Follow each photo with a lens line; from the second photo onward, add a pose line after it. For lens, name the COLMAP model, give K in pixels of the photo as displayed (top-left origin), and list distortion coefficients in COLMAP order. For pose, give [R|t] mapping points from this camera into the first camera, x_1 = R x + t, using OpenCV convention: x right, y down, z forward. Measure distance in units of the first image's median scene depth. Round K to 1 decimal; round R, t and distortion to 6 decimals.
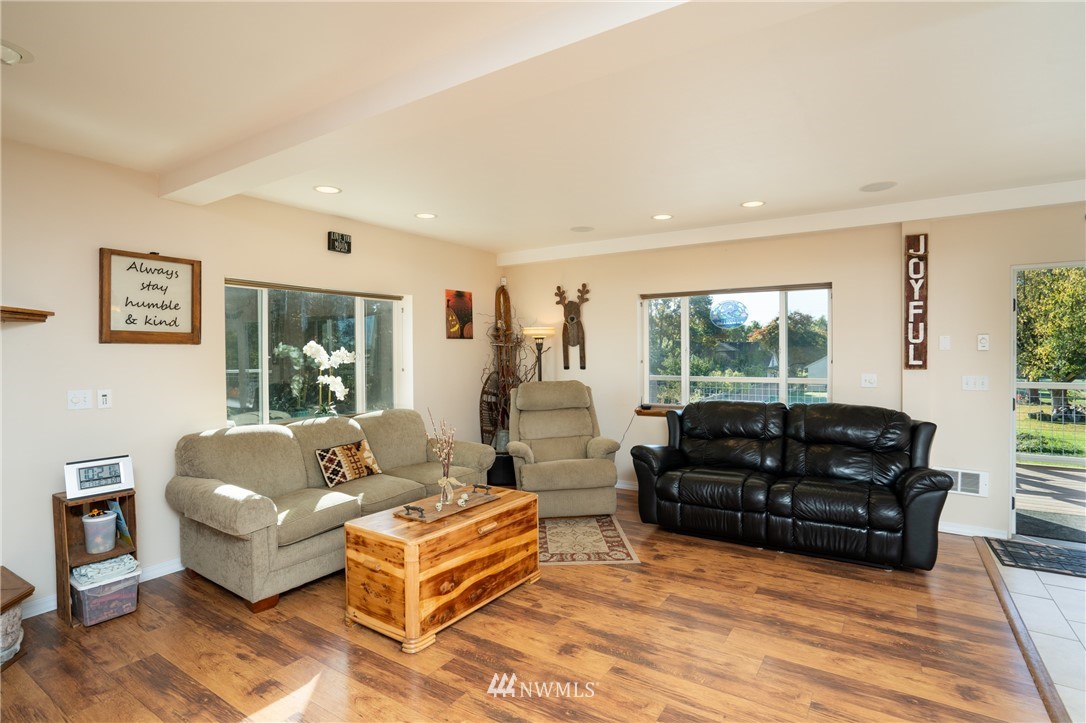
lens RADIAL K [[542.9, 0, 546.6], [0, 542.9, 355.6], [0, 0, 1]] dist [-0.030342, 0.000110]
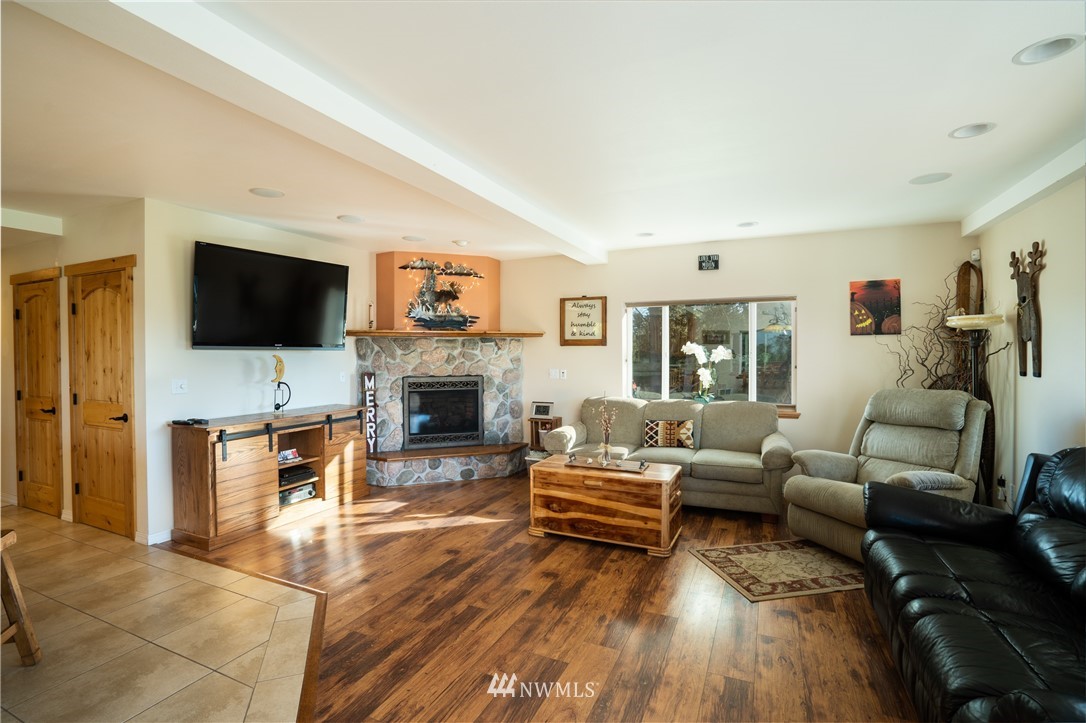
lens RADIAL K [[507.6, 0, 547.5], [0, 507.6, 359.3], [0, 0, 1]] dist [-0.039109, 0.005060]
pose [[0.155777, 0.018406, -0.987621, 0.912303], [-0.003297, 0.999831, 0.018113, -0.007400], [0.987787, 0.000435, 0.155811, 0.578312]]
